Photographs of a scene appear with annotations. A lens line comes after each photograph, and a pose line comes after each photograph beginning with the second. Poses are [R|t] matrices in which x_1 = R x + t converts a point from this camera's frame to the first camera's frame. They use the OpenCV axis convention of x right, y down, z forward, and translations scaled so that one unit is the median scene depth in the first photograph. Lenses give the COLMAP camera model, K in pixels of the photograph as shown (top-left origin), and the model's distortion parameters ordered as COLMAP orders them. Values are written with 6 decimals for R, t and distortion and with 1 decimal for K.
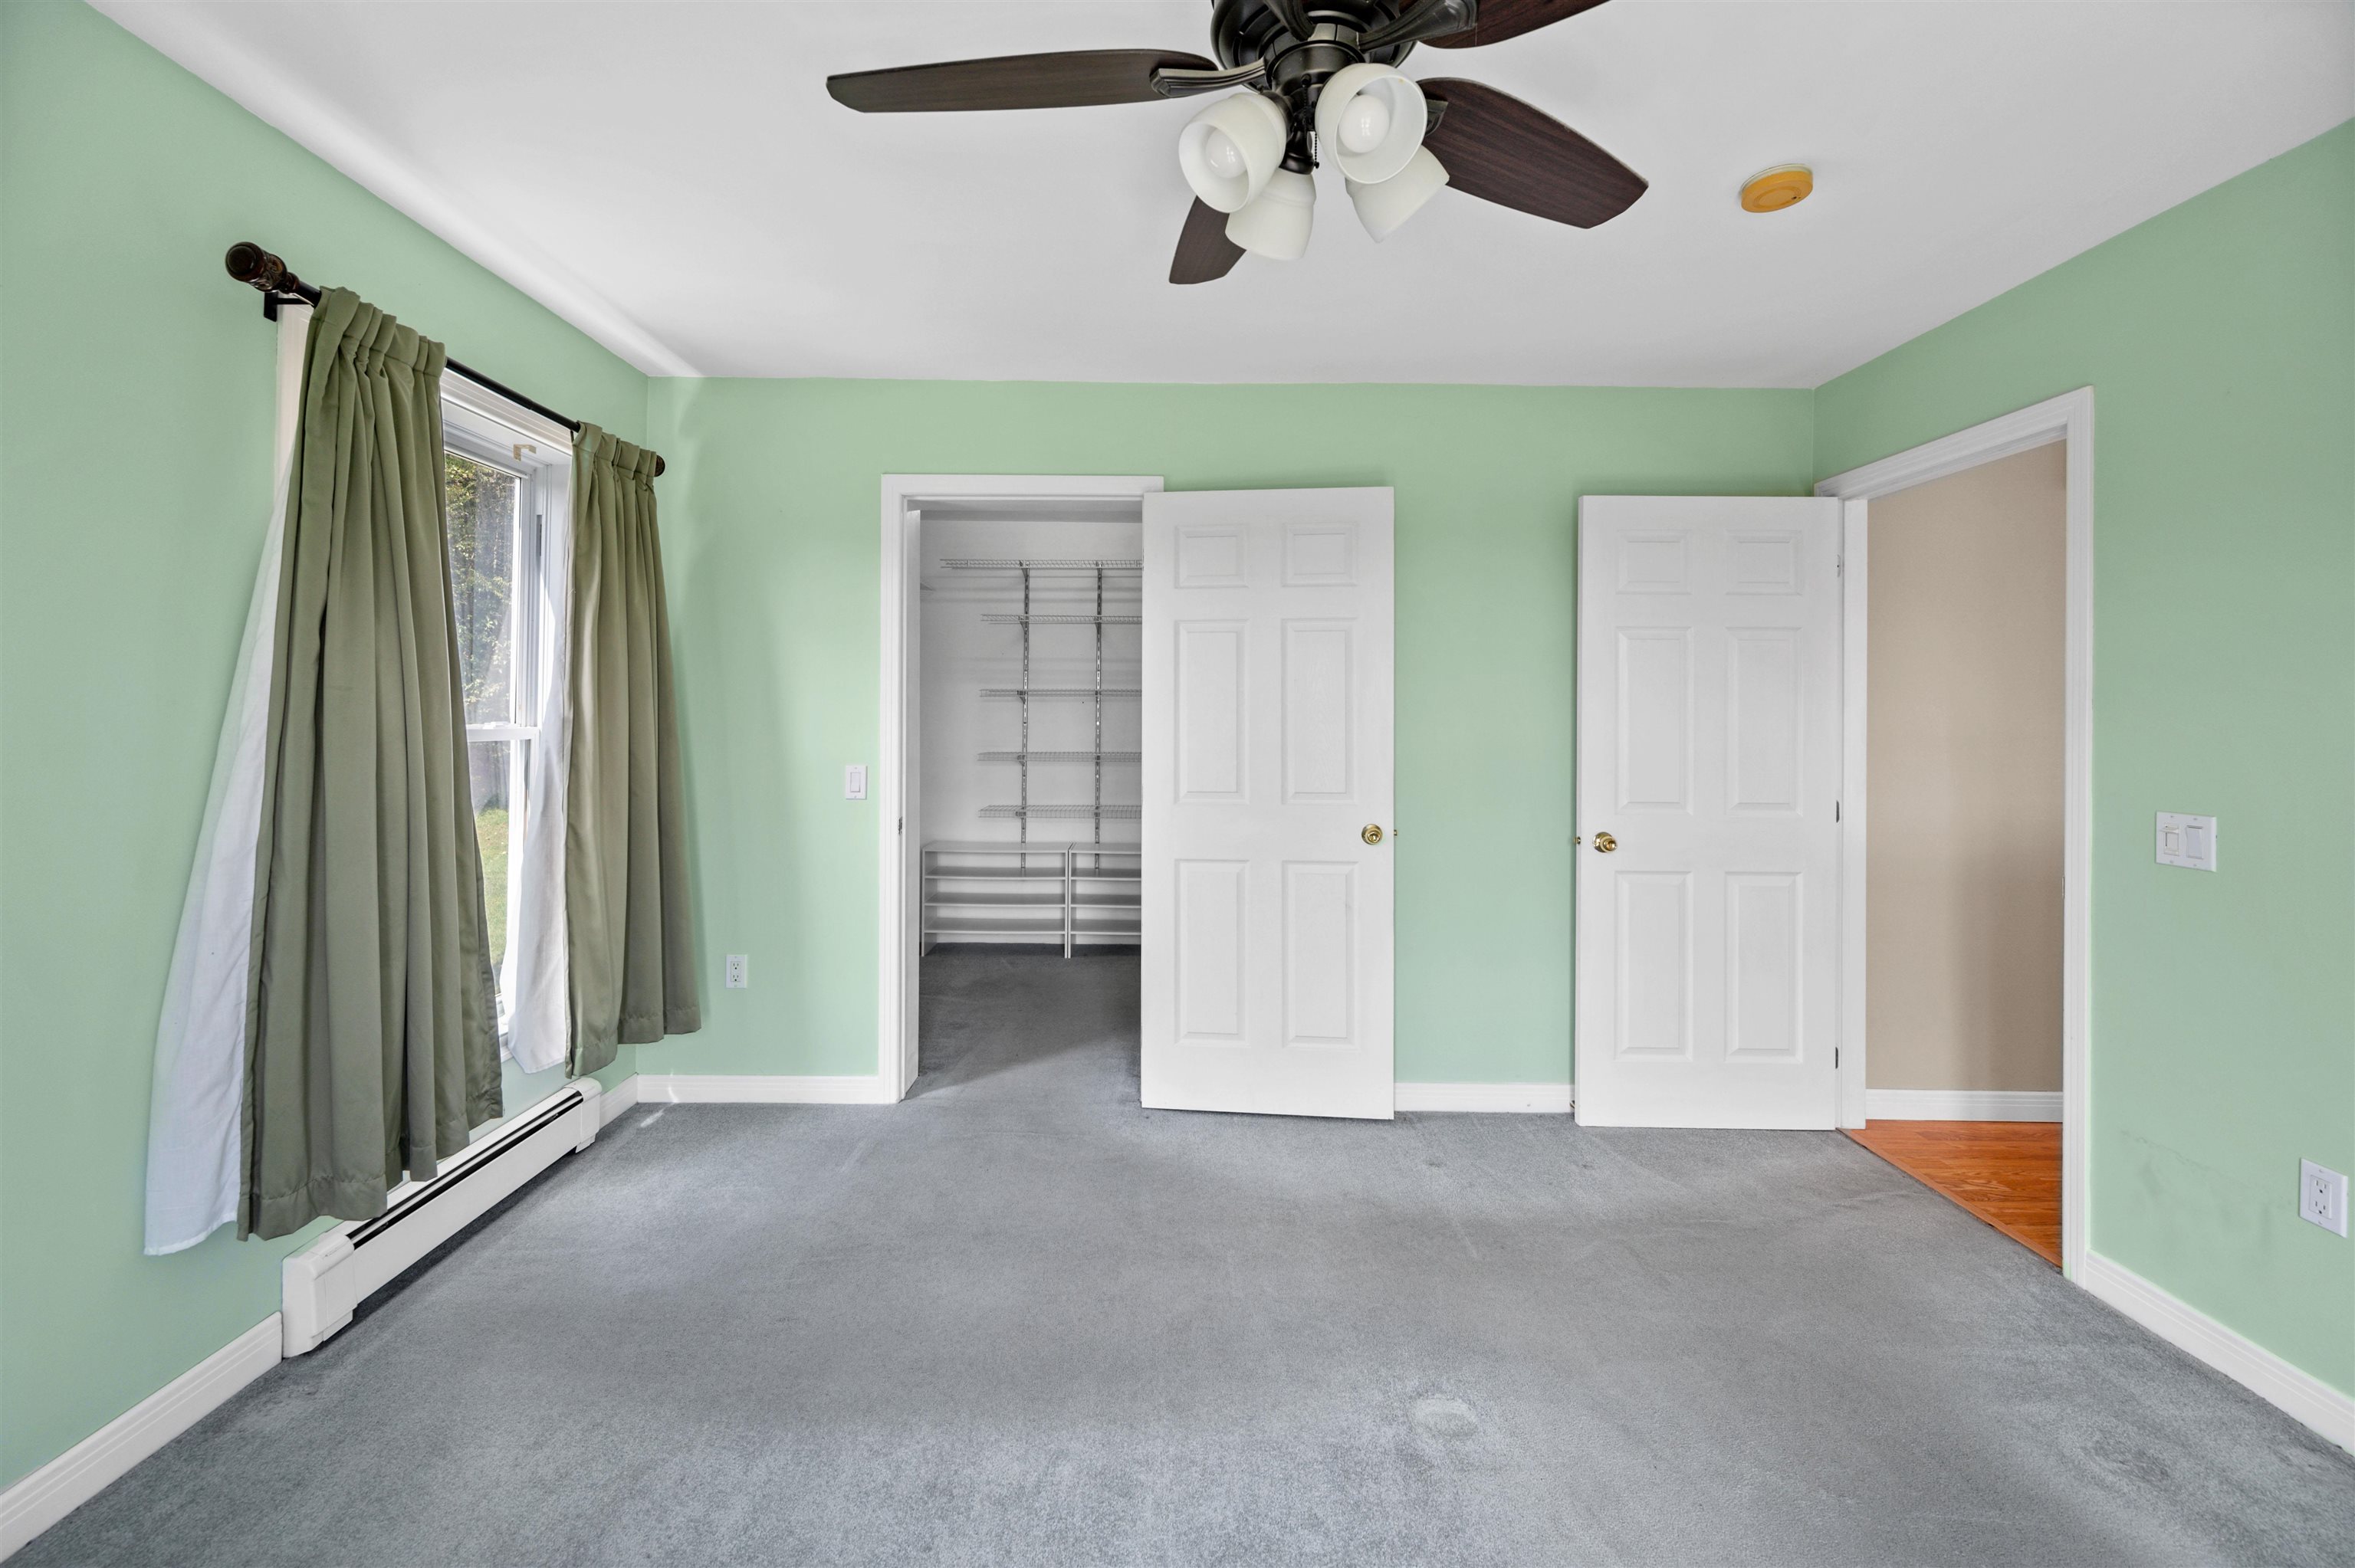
lens RADIAL K [[959.4, 0, 1180.3], [0, 959.4, 711.1], [0, 0, 1]] dist [0.002640, 0.000320]
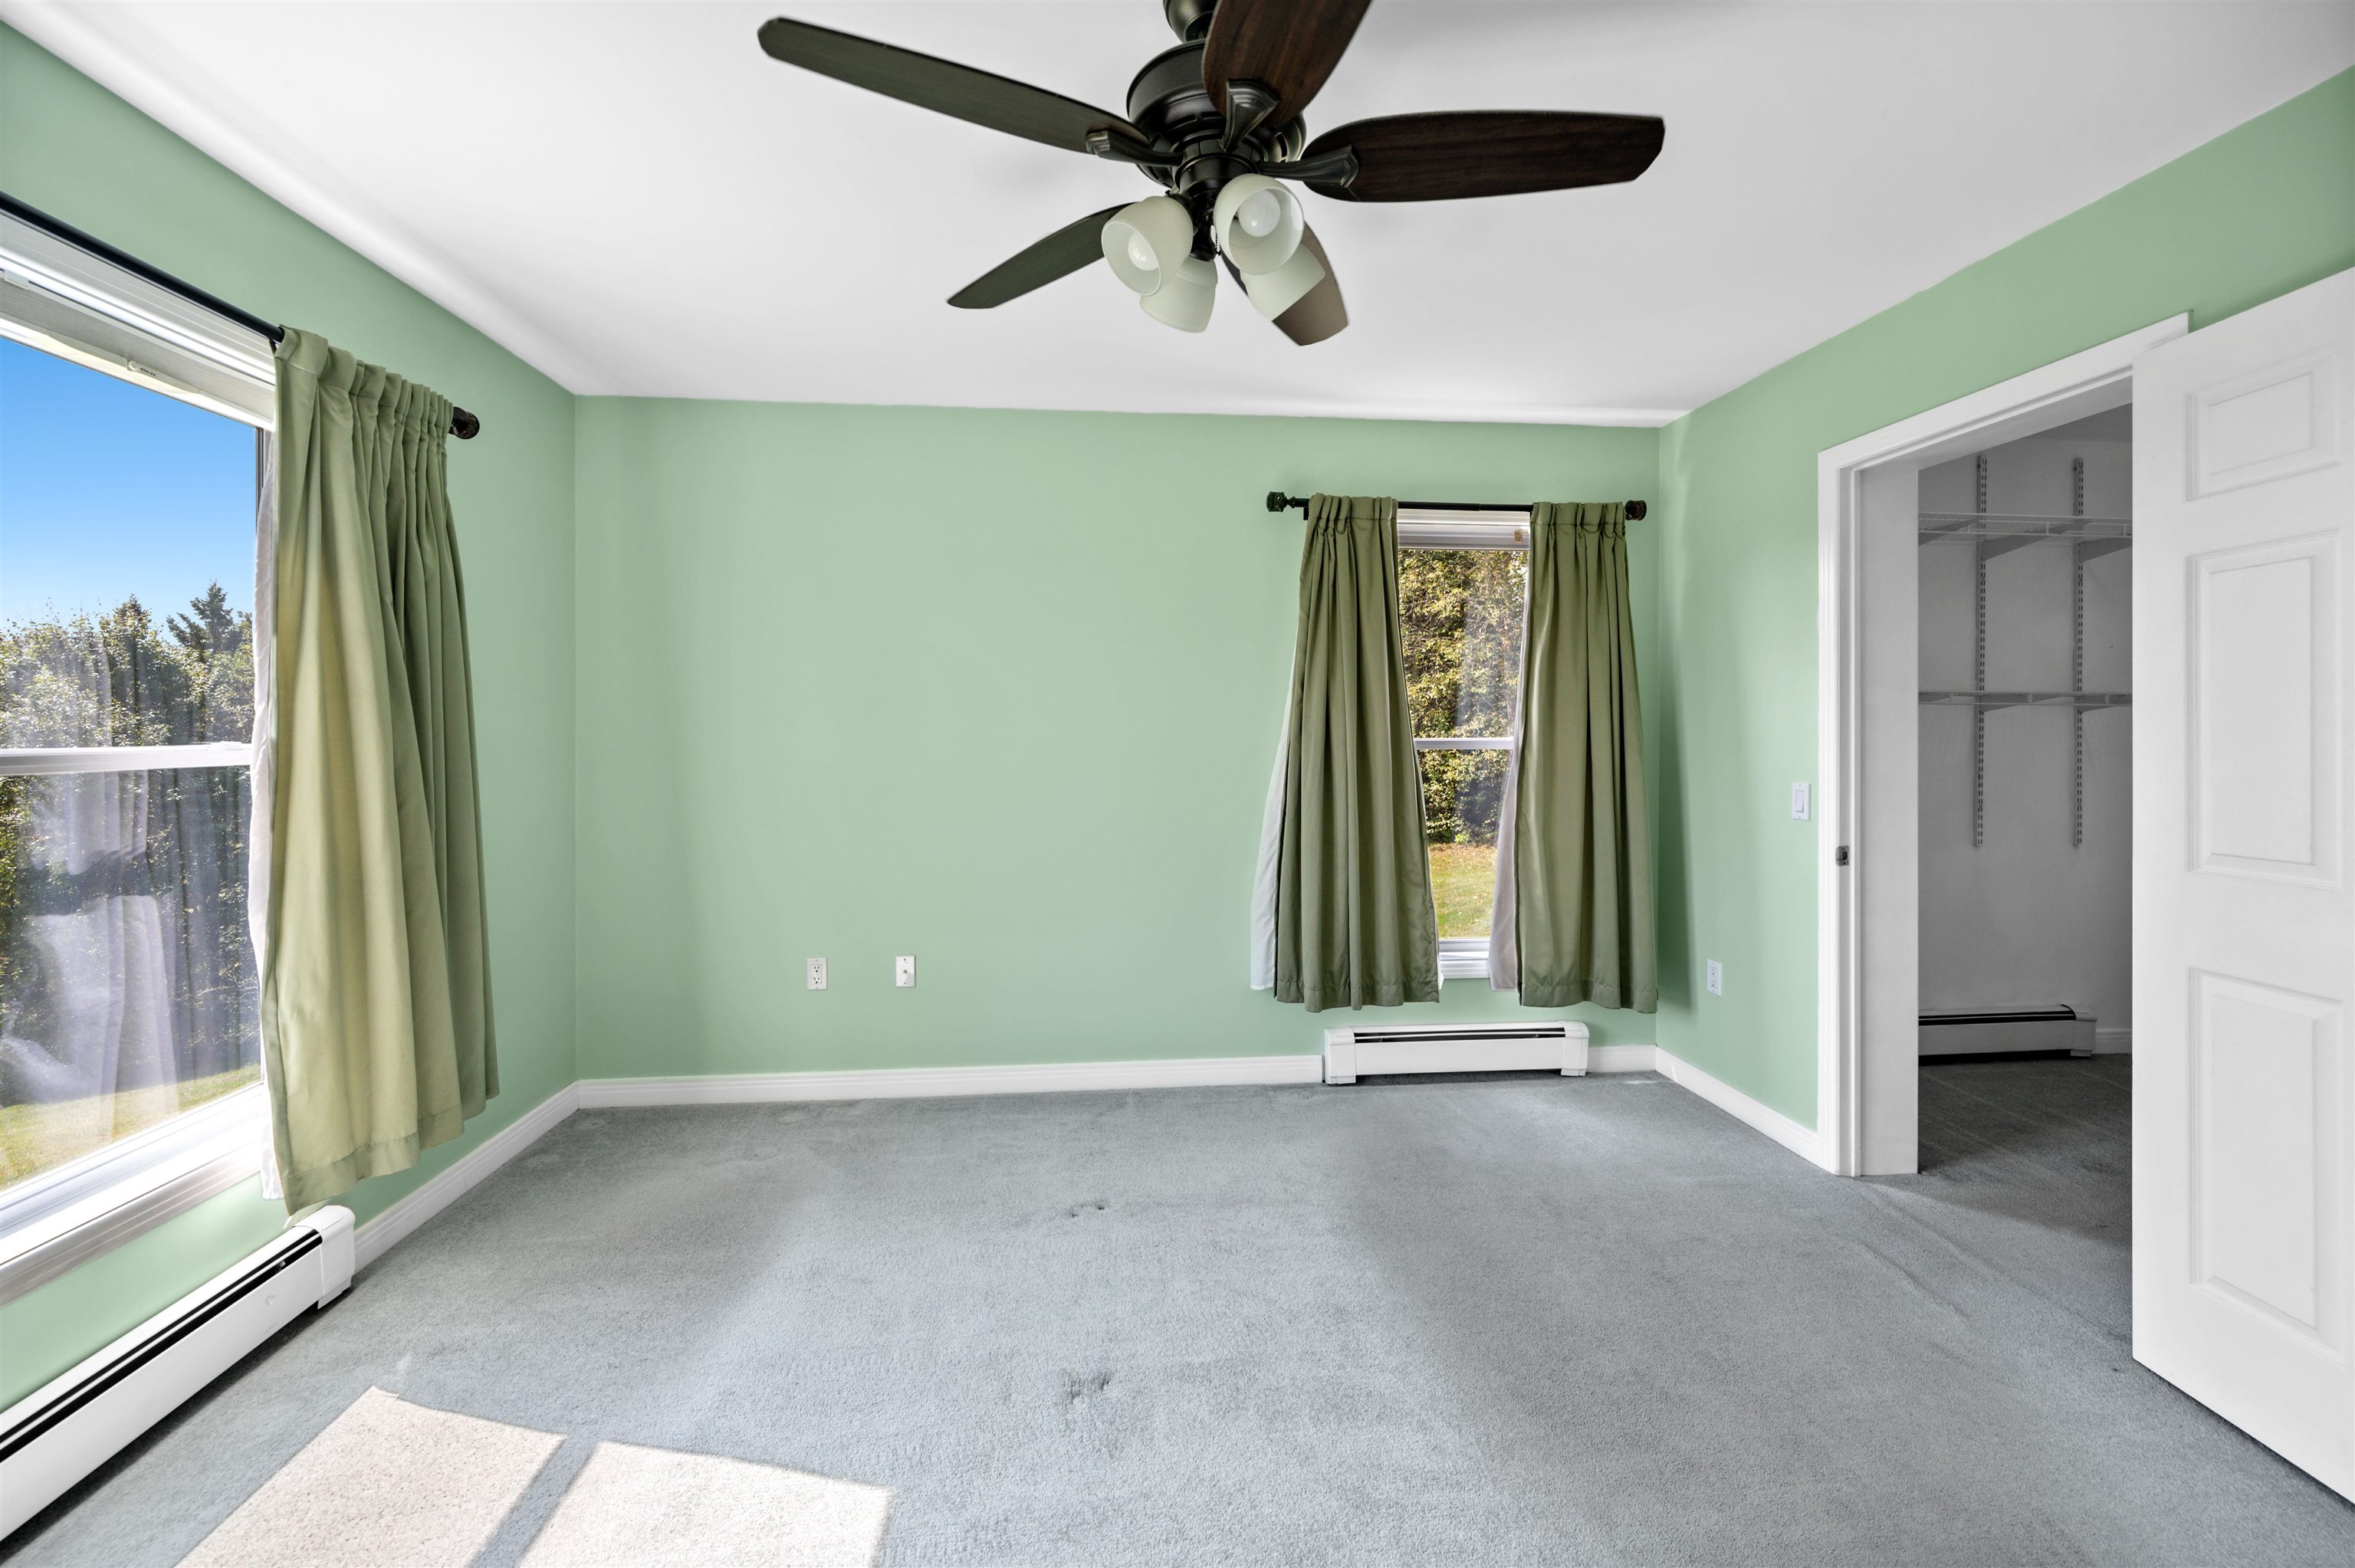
lens RADIAL K [[982.8, 0, 1180.5], [0, 982.8, 740.3], [0, 0, 1]] dist [0.000408, 0.000062]
pose [[0.084010, 0.000060, -0.996465, 0.560411], [0.009208, 0.999957, 0.000836, 0.011100], [0.996422, -0.009245, 0.084006, 0.355705]]
